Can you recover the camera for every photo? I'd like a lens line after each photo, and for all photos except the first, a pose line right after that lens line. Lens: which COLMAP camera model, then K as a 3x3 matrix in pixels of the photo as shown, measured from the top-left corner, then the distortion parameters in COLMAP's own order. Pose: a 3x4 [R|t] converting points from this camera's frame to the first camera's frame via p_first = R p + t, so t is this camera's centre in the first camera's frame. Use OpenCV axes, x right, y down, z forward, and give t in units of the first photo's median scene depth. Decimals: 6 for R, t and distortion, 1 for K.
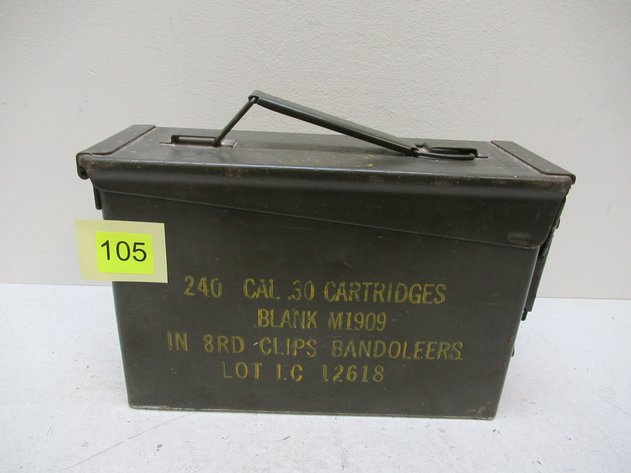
lens RADIAL K [[466.8, 0, 314.3], [0, 466.8, 239.8], [0, 0, 1]] dist [-0.009238, 0.003645]
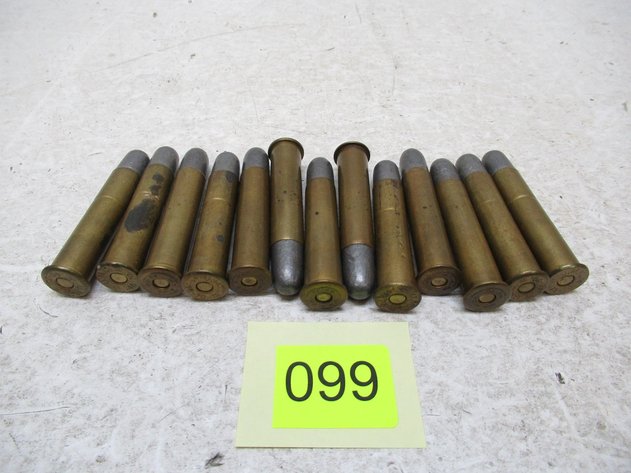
lens RADIAL K [[466.8, 0, 315.3], [0, 466.8, 239.0], [0, 0, 1]] dist [-0.009238, 0.003645]
pose [[0.999343, -0.025235, -0.026018, -0.075096], [0.033705, 0.911004, 0.411017, 0.383499], [0.013330, -0.411624, 0.911256, 0.026210]]
